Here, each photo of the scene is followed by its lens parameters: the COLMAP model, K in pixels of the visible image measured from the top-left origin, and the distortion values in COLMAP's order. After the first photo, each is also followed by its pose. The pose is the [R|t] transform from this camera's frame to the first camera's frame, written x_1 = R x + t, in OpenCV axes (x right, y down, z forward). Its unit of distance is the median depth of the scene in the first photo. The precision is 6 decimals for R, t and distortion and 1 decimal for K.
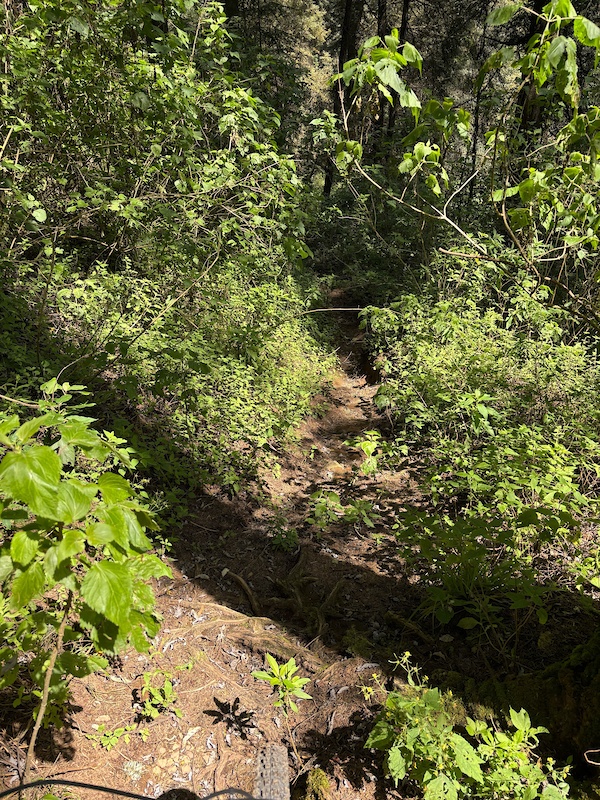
lens RADIAL K [[606.4, 0, 298.0], [0, 606.4, 398.2], [0, 0, 1]] dist [0.033278, -0.025733]
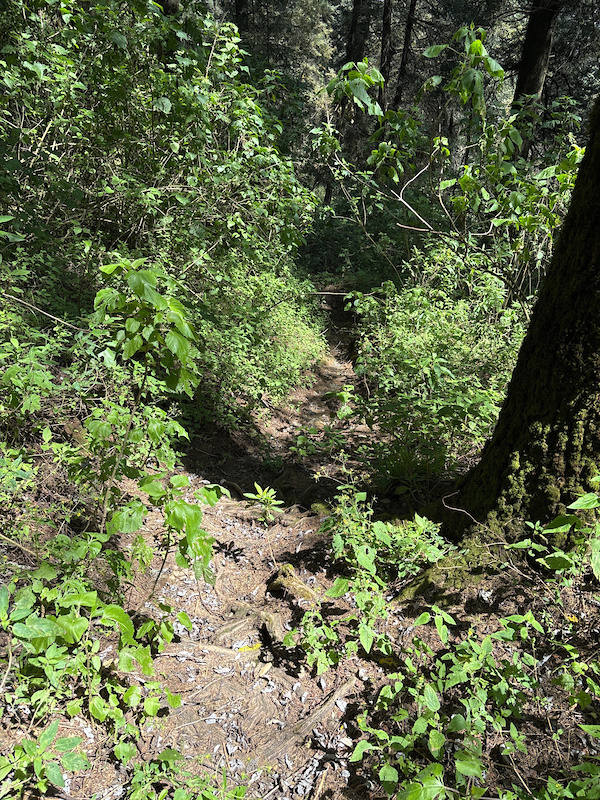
lens RADIAL K [[605.9, 0, 301.1], [0, 605.9, 400.1], [0, 0, 1]] dist [0.025127, -0.011670]
pose [[0.999196, 0.037825, 0.013286, 0.009872], [-0.037617, 0.999171, -0.015588, 0.073703], [-0.013864, 0.015075, 0.999790, -0.137263]]
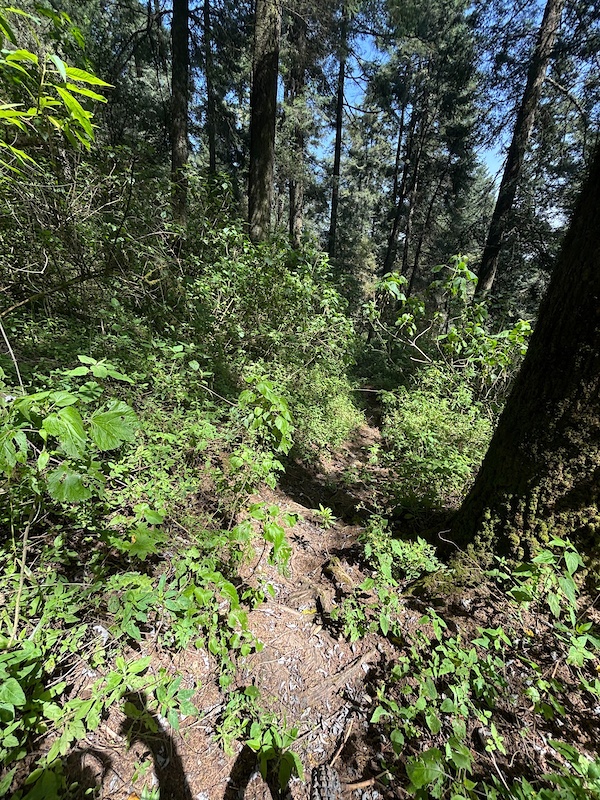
lens RADIAL K [[322.9, 0, 300.5], [0, 322.9, 397.2], [0, 0, 1]] dist [0.000510, -0.000773]
pose [[0.983931, 0.104732, -0.144606, 0.004898], [-0.124737, 0.982682, -0.137026, 0.056022], [0.127751, 0.152862, 0.979956, -0.108498]]
